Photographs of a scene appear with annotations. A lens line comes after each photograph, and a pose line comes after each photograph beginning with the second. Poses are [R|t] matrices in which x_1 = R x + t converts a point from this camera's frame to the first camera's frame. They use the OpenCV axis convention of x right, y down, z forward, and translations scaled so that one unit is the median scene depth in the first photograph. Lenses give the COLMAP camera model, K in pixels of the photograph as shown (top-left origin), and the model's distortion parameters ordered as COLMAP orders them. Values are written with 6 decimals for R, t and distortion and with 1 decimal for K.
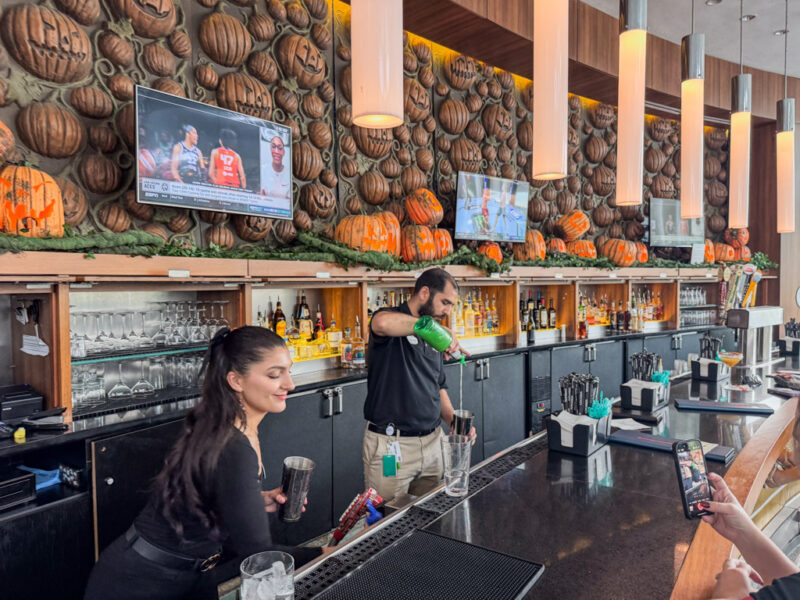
lens RADIAL K [[565.1, 0, 398.9], [0, 565.1, 298.9], [0, 0, 1]] dist [-0.004438, -0.009489]
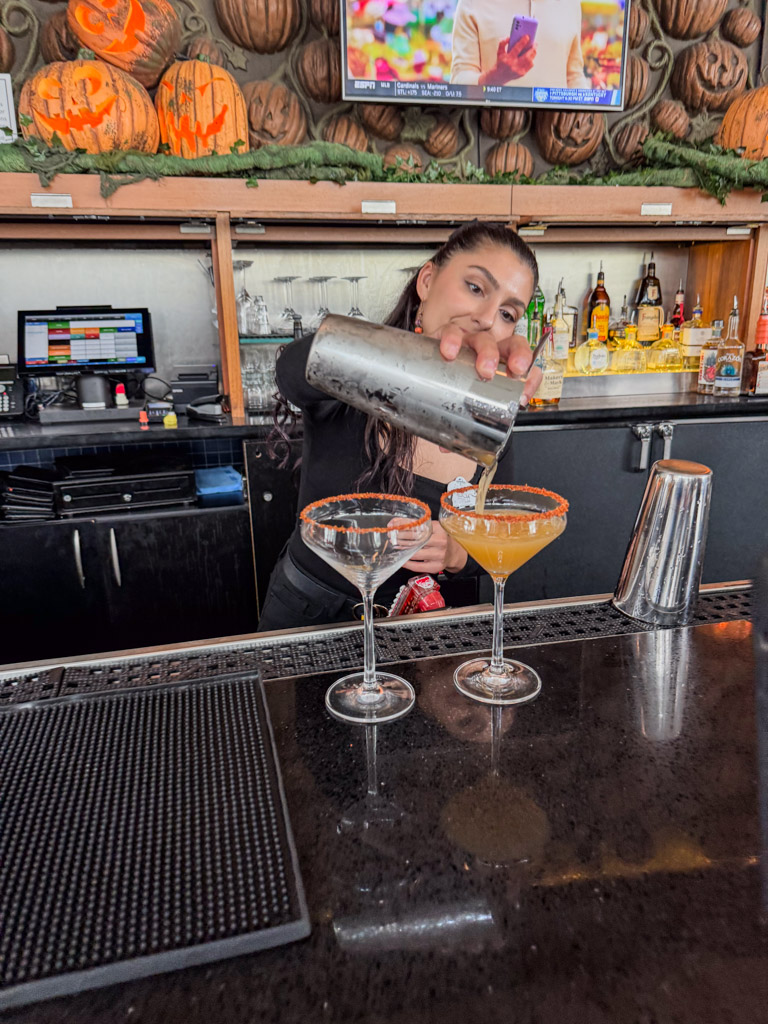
lens RADIAL K [[723.4, 0, 380.8], [0, 723.4, 511.8], [0, 0, 1]] dist [-0.004438, -0.009489]
pose [[0.742894, 0.187936, -0.642486, 0.163566], [-0.017997, 0.965042, 0.261478, 0.058772], [0.669167, -0.182688, 0.720306, 0.276034]]
